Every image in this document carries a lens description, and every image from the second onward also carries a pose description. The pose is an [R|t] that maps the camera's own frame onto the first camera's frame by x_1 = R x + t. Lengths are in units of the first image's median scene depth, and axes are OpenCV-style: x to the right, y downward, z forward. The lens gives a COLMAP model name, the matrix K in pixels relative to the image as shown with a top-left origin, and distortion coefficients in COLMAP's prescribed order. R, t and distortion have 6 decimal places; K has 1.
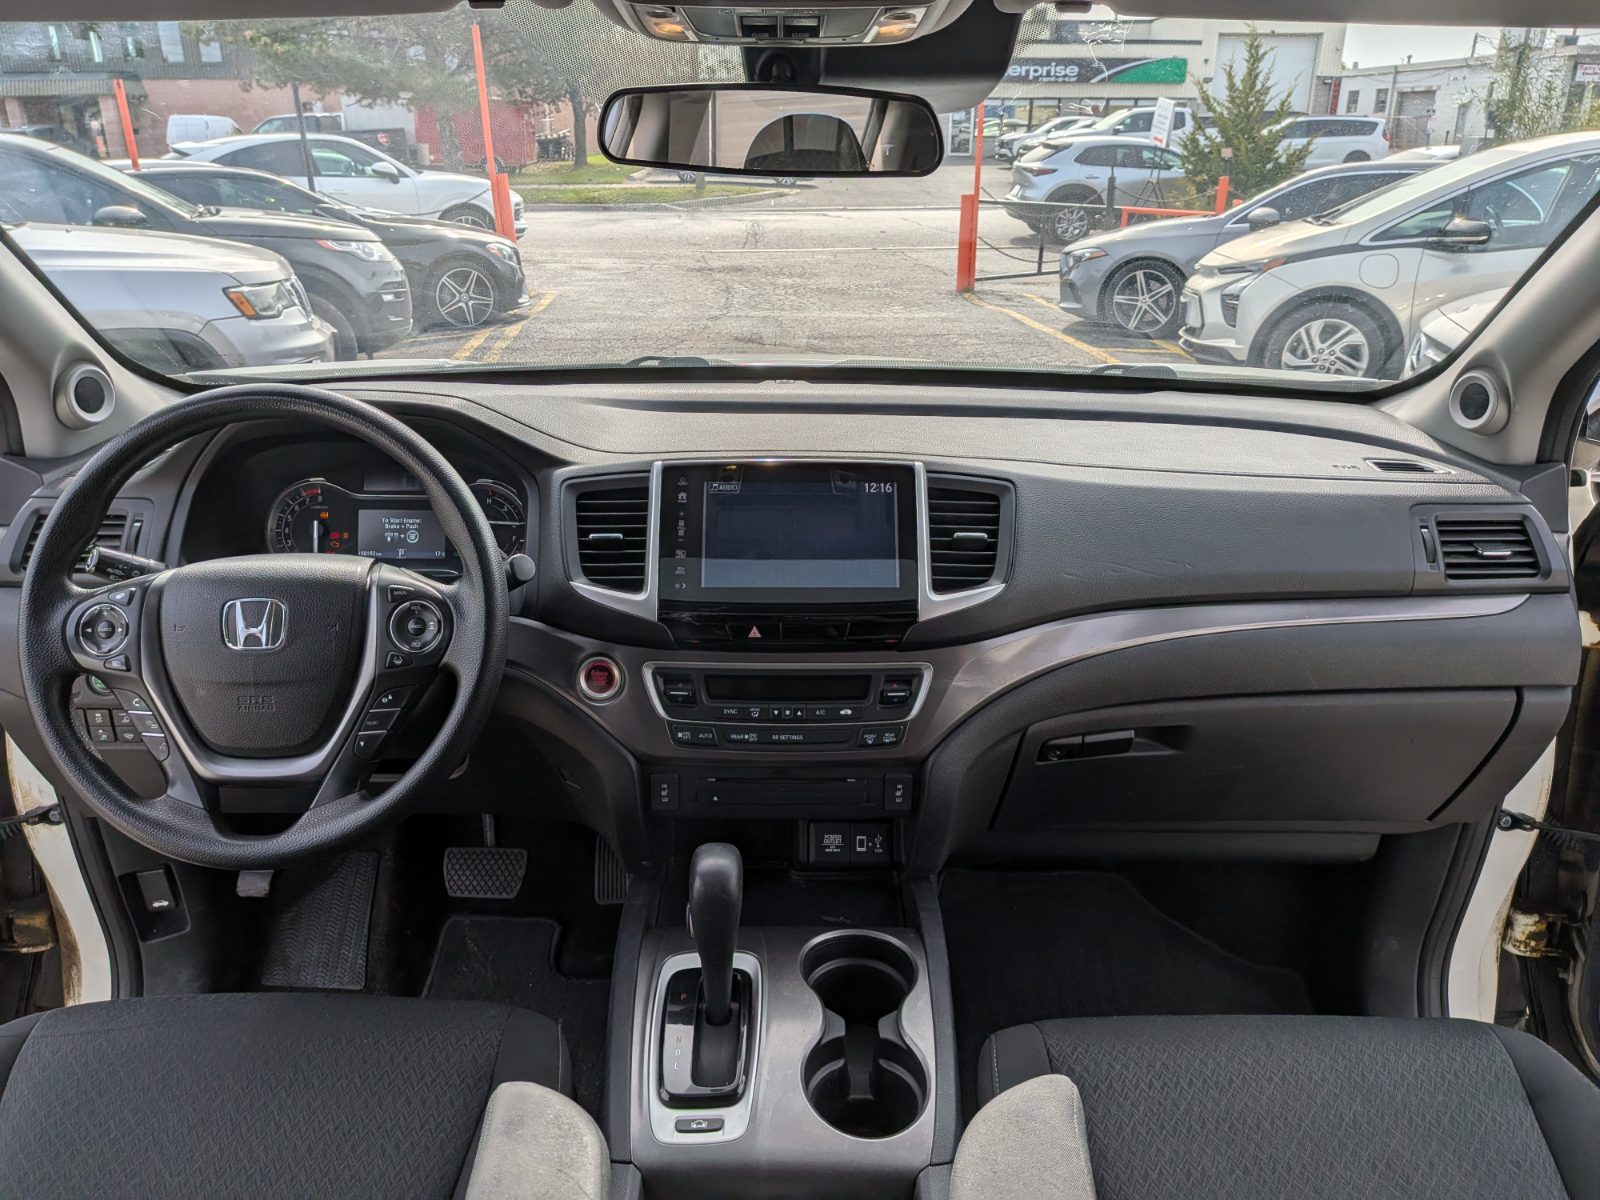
lens RADIAL K [[1186.8, 0, 785.7], [0, 1186.8, 588.7], [0, 0, 1]] dist [-0.006727, -0.012882]
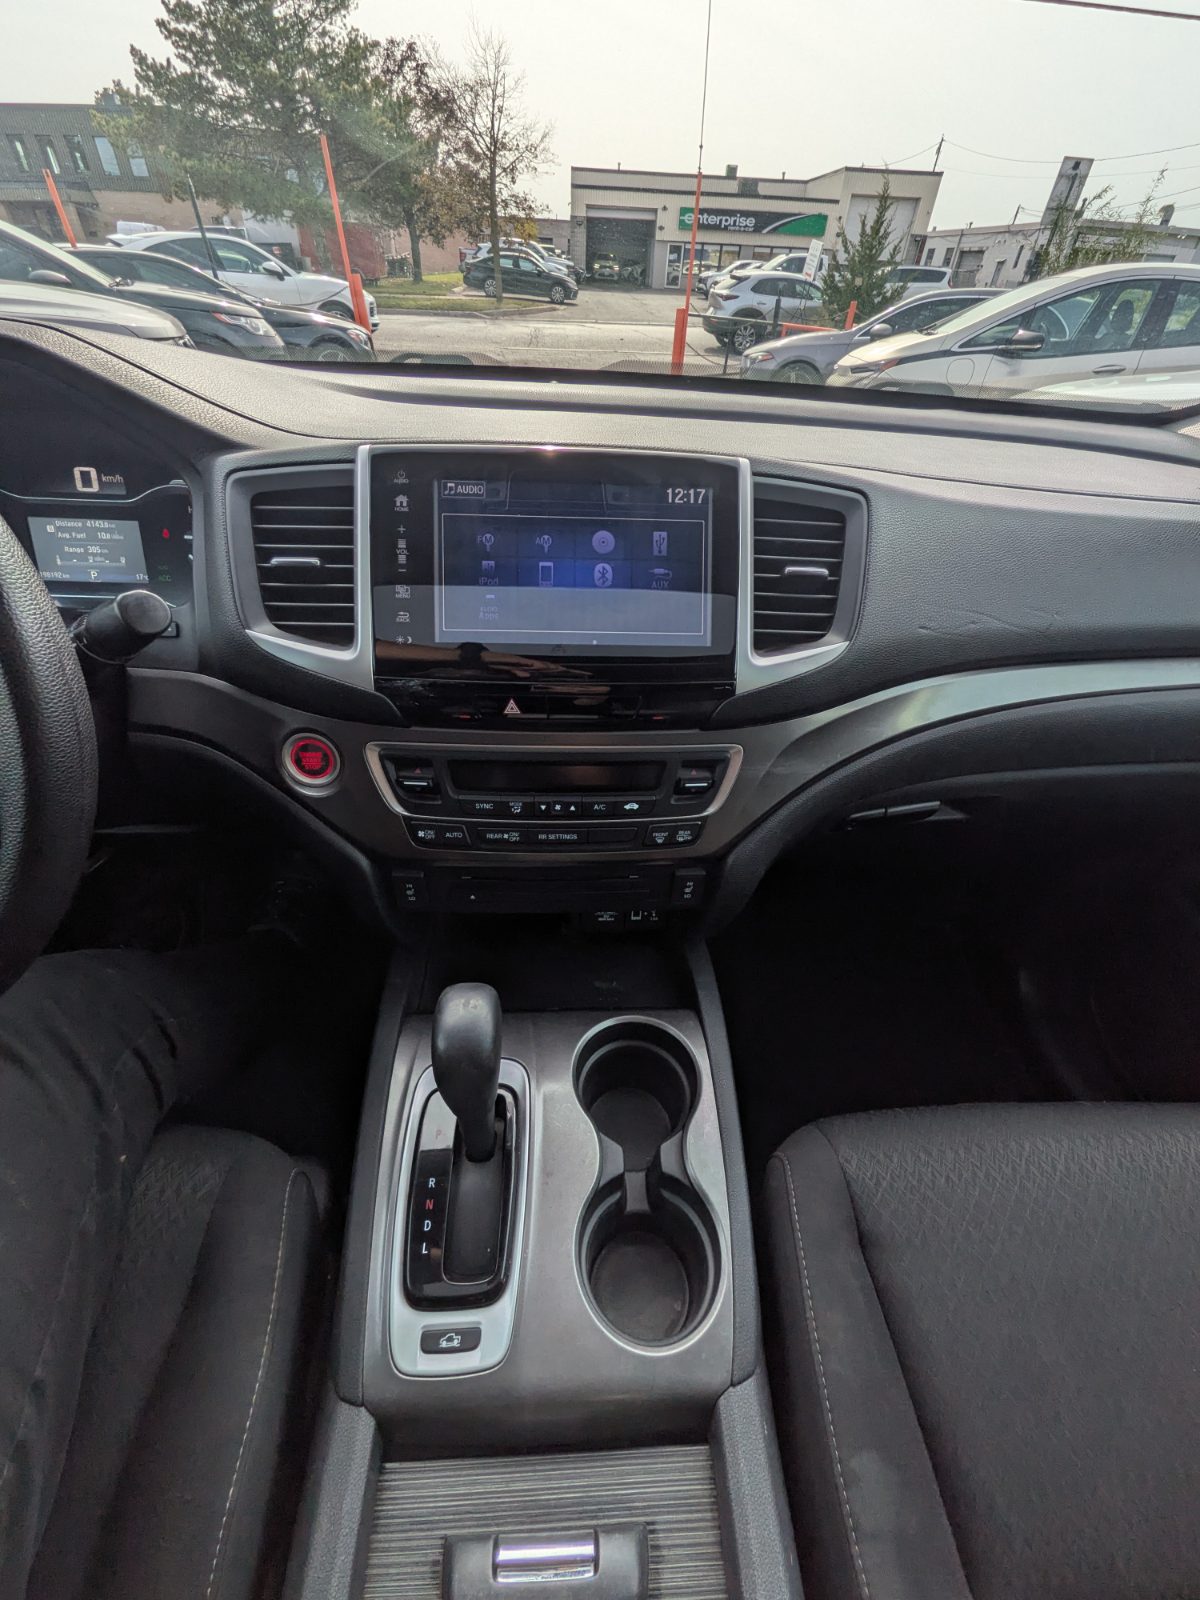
lens RADIAL K [[646.4, 0, 601.3], [0, 646.4, 810.2], [0, 0, 1]] dist [0.001394, -0.005021]
pose [[0.997883, -0.002722, 0.064984, 0.002347], [-0.018693, 0.944968, 0.326627, -0.032462], [-0.062297, -0.327150, 0.942917, 0.566788]]
